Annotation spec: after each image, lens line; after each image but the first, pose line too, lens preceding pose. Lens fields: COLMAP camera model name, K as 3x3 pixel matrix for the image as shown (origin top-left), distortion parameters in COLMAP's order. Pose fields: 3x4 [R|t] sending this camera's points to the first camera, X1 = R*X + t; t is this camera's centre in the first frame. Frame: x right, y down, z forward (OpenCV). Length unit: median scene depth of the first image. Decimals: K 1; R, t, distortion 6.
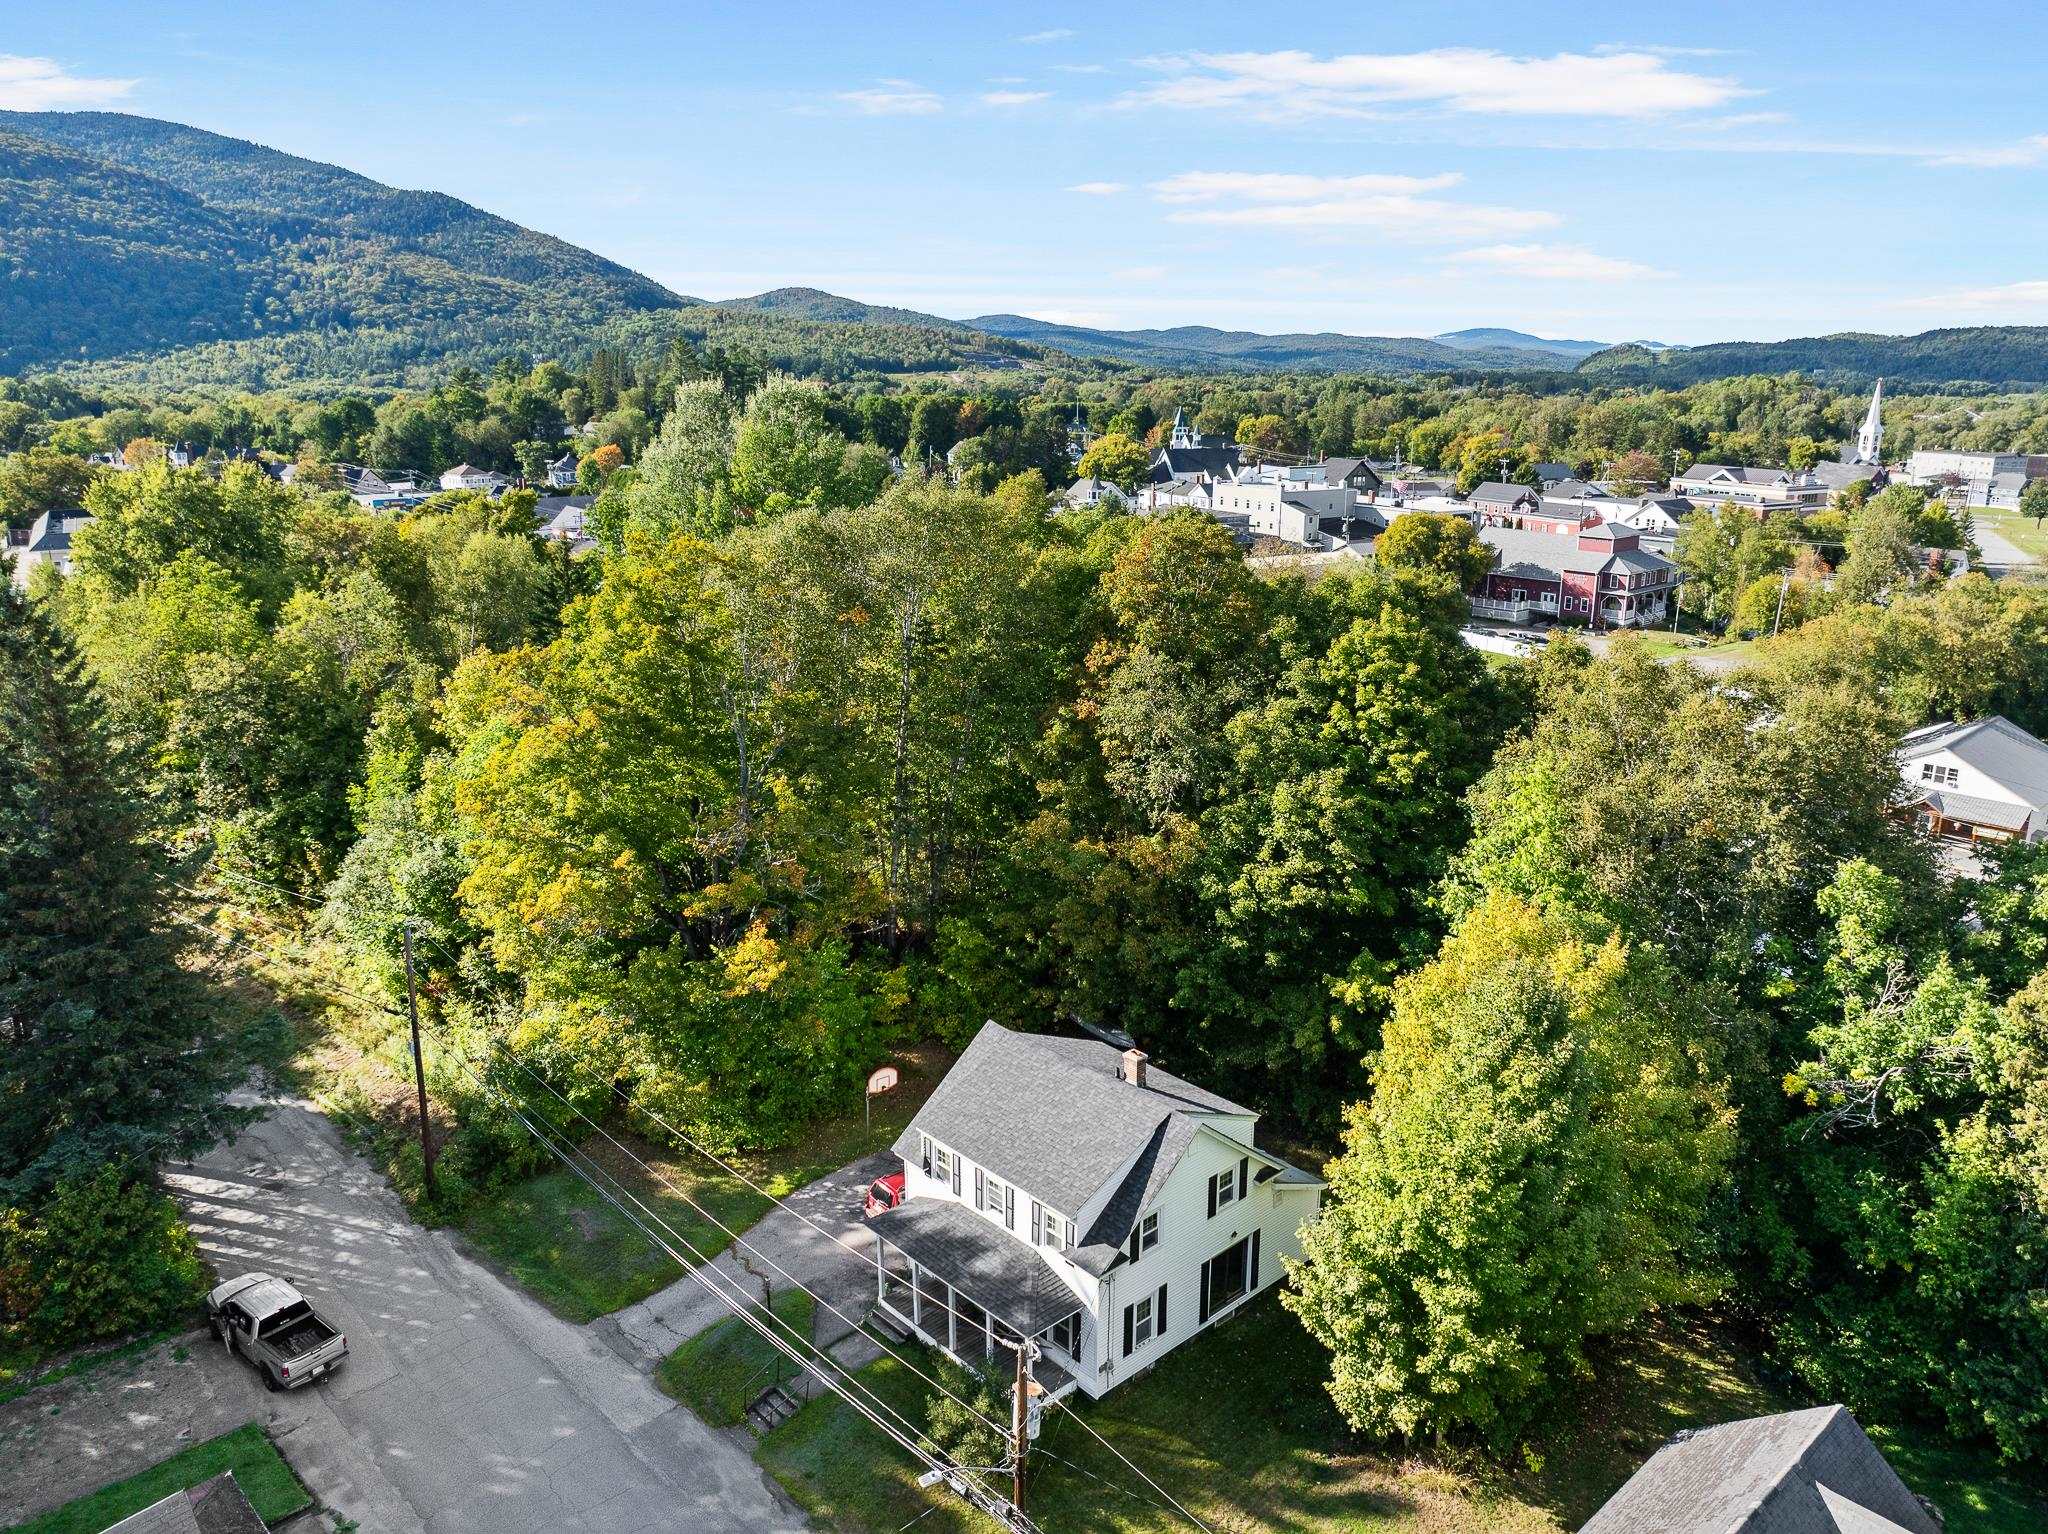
lens RADIAL K [[1463.1, 0, 1030.0], [0, 1463.1, 763.8], [0, 0, 1]] dist [-0.025153, -0.025081]
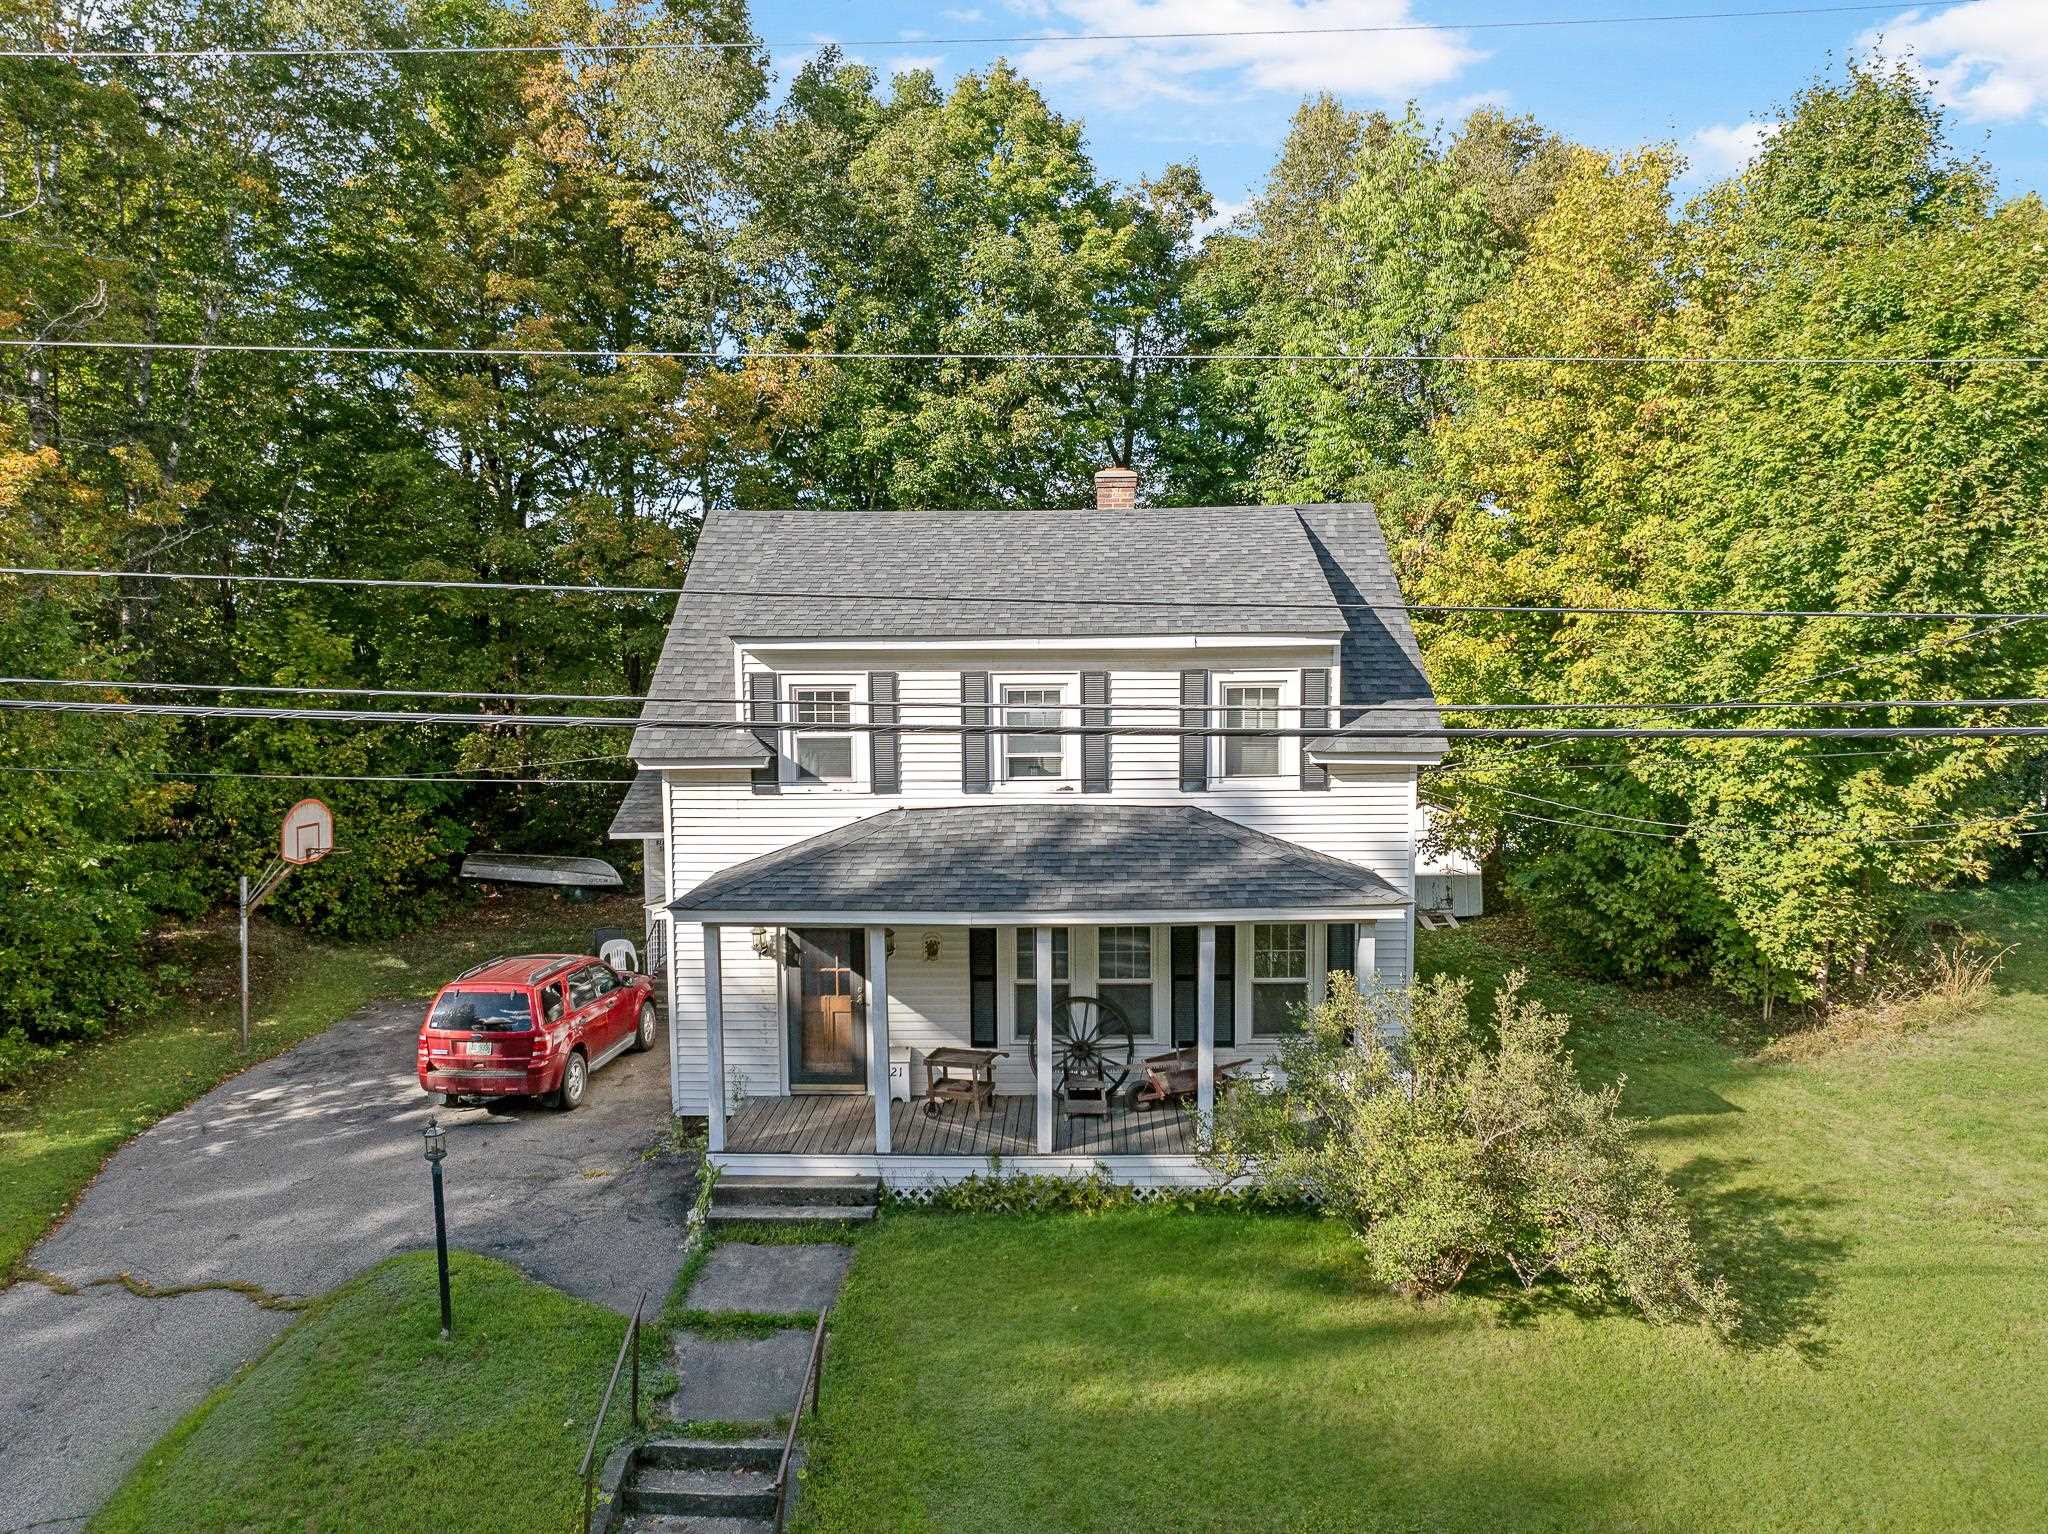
lens RADIAL K [[1463.1, 0, 1030.0], [0, 1463.1, 763.8], [0, 0, 1]] dist [-0.025153, -0.025081]
pose [[0.696854, -0.062852, 0.714454, -0.249320], [0.195489, 0.975080, -0.104894, 0.285118], [-0.690057, 0.212764, 0.691775, 0.605404]]
